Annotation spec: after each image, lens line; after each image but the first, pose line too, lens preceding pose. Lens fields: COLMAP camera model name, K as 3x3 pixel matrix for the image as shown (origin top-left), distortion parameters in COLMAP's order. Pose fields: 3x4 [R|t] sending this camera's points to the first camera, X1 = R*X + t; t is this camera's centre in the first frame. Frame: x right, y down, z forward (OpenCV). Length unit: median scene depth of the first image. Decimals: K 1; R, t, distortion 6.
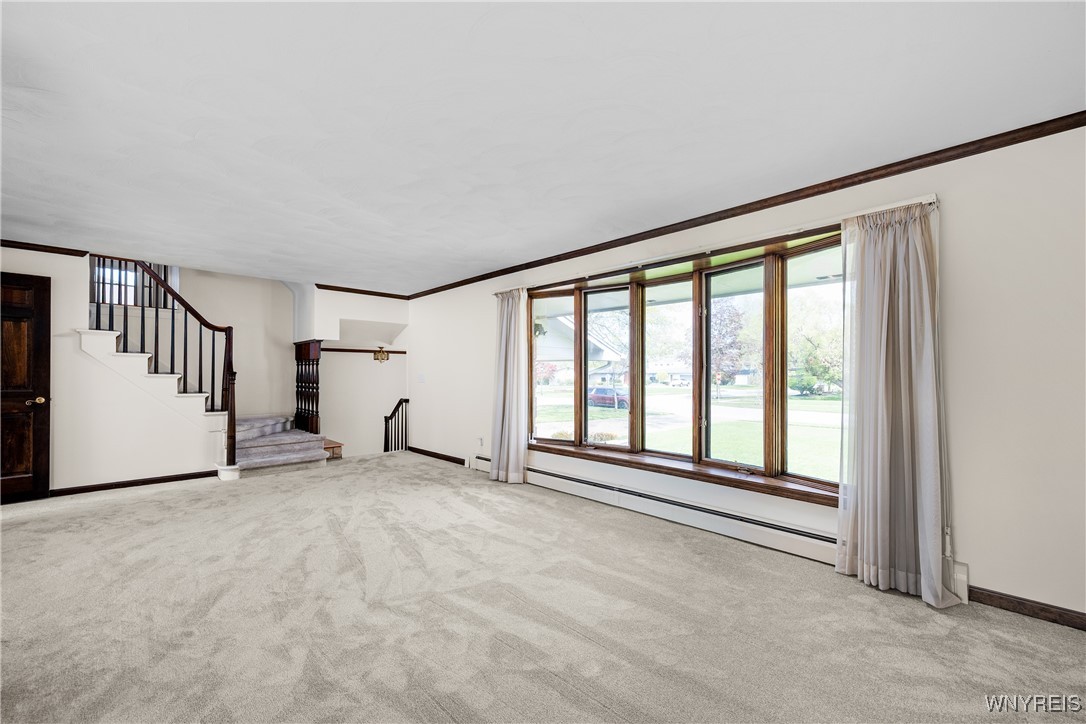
lens RADIAL K [[440.6, 0, 544.7], [0, 440.6, 372.8], [0, 0, 1]] dist [0.000037, 0.000007]
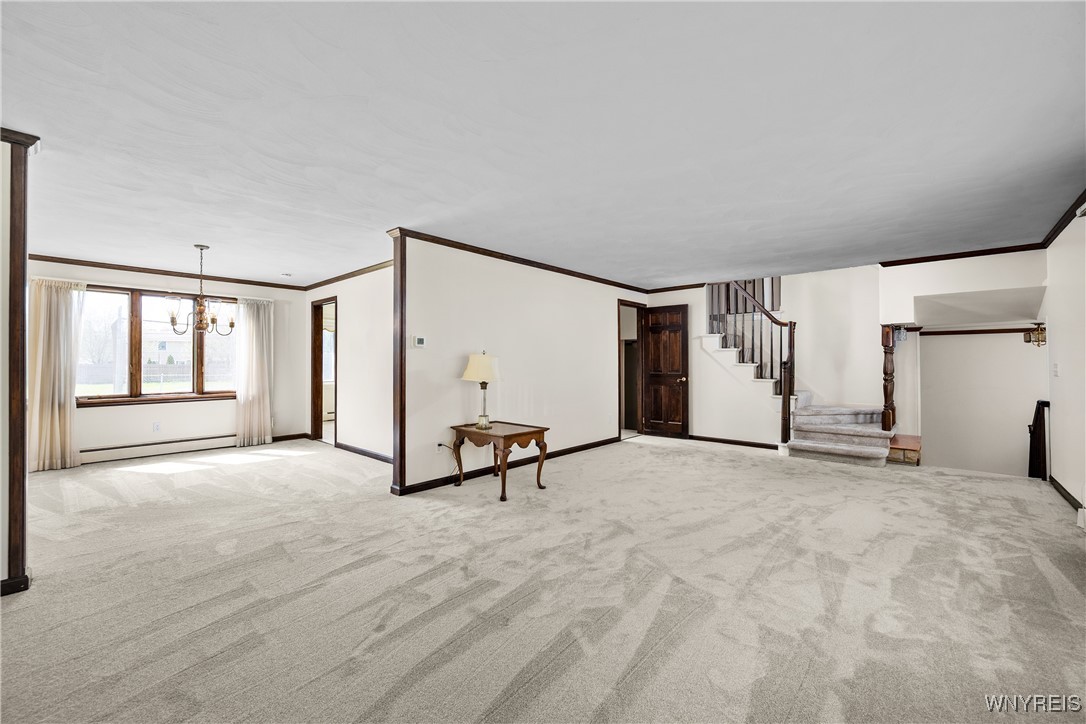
lens RADIAL K [[433.0, 0, 544.9], [0, 433.0, 360.5], [0, 0, 1]] dist [0.000052, -0.000008]
pose [[0.067332, -0.007010, -0.997706, 0.463125], [0.004575, 0.999967, -0.006717, 0.000814], [0.997720, -0.004112, 0.067362, 0.381678]]
